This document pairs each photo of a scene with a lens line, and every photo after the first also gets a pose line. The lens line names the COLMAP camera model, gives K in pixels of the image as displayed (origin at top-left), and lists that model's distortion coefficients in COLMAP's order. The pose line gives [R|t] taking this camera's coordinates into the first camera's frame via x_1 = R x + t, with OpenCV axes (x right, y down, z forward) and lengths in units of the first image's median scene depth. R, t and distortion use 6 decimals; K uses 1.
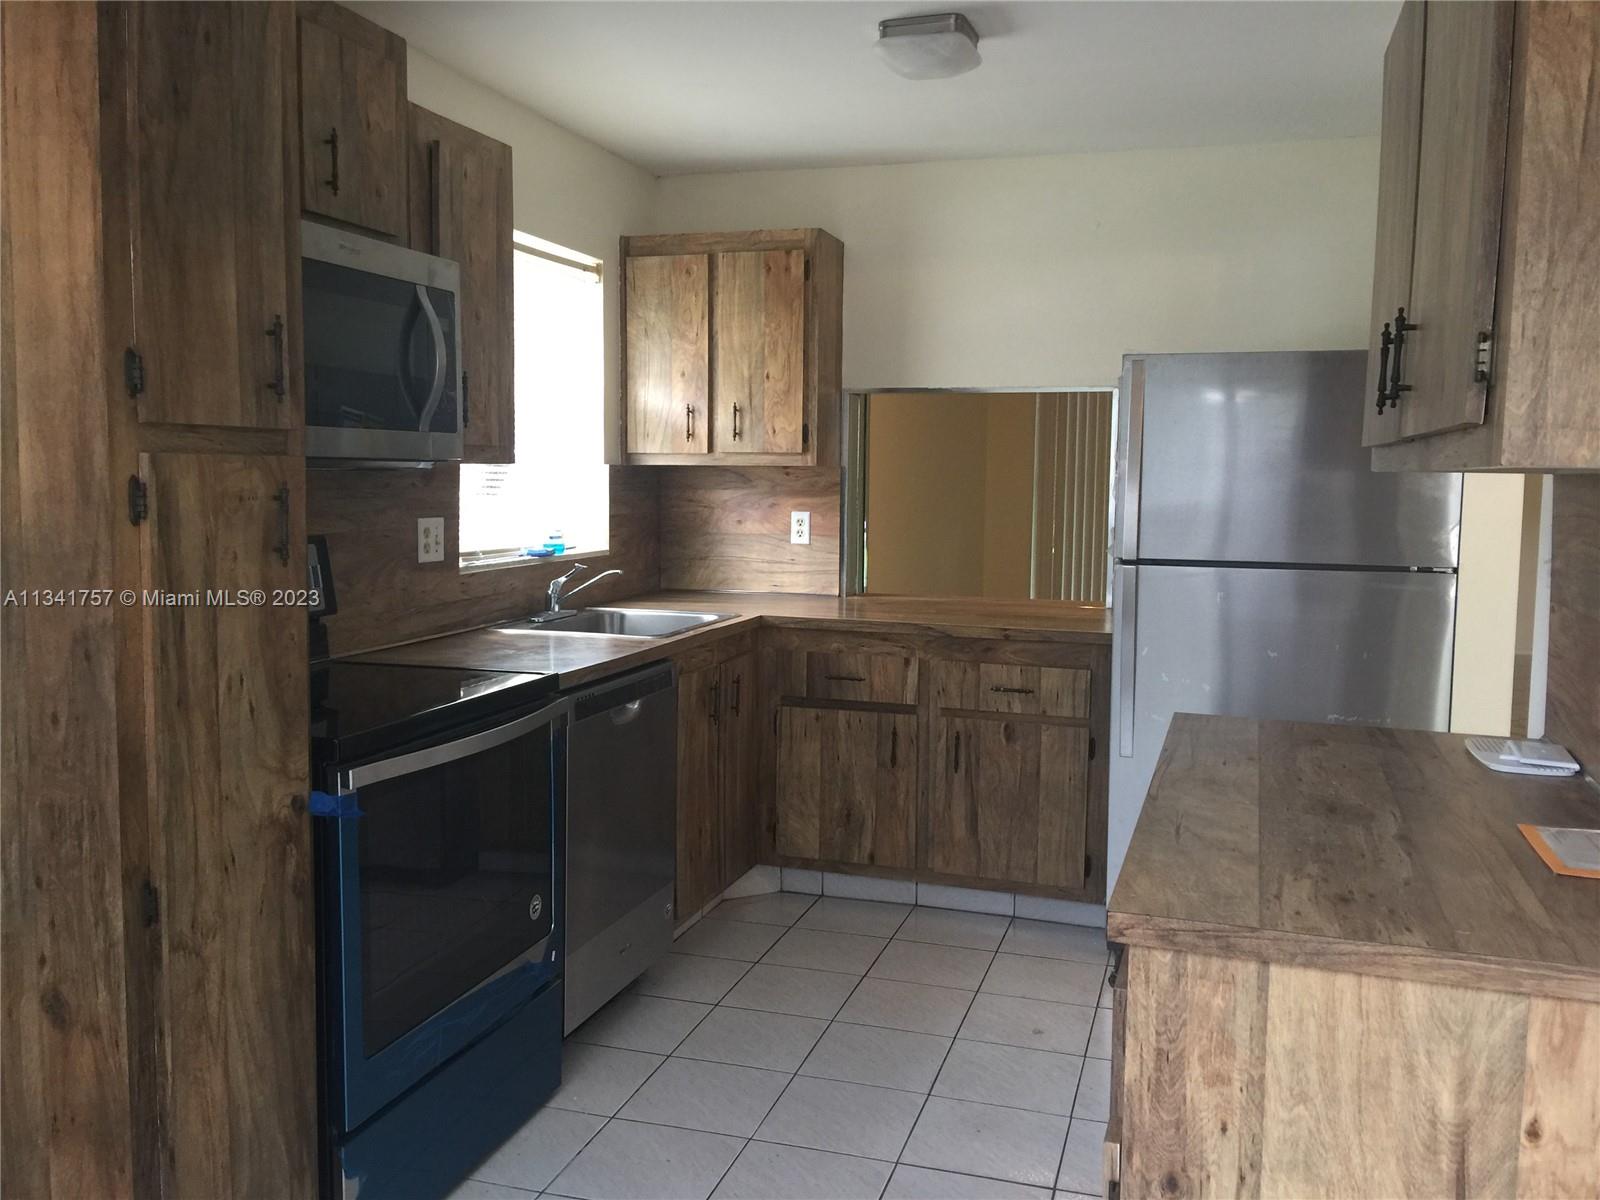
lens RADIAL K [[1359.1, 0, 806.0], [0, 1359.1, 599.2], [0, 0, 1]] dist [0.081405, -0.036789]
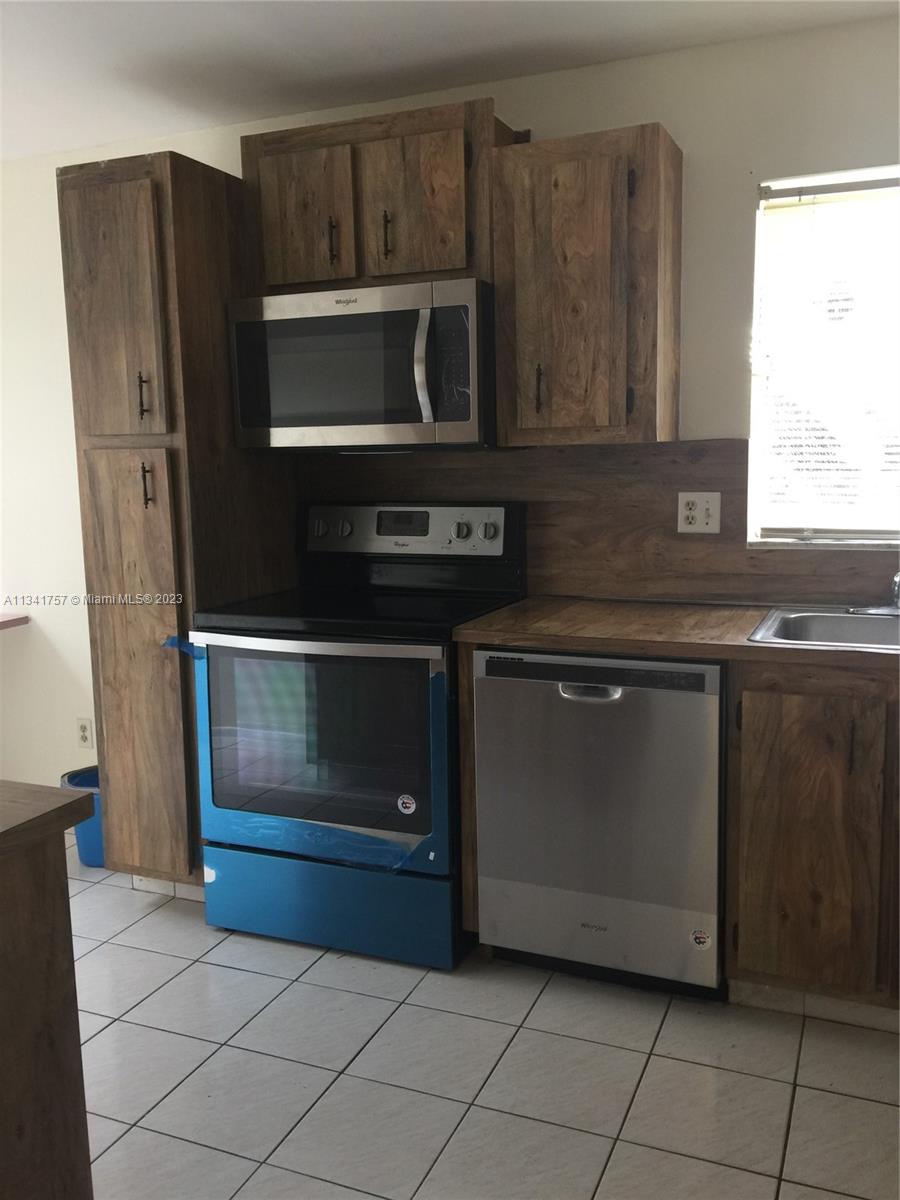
lens RADIAL K [[1019.3, 0, 451.4], [0, 1019.3, 599.8], [0, 0, 1]] dist [0.081405, -0.036789]
pose [[-0.093348, 0.132803, -0.986737, 0.956645], [-0.078364, 0.987010, 0.140253, -0.127427], [0.992545, 0.090417, -0.081728, 1.517338]]
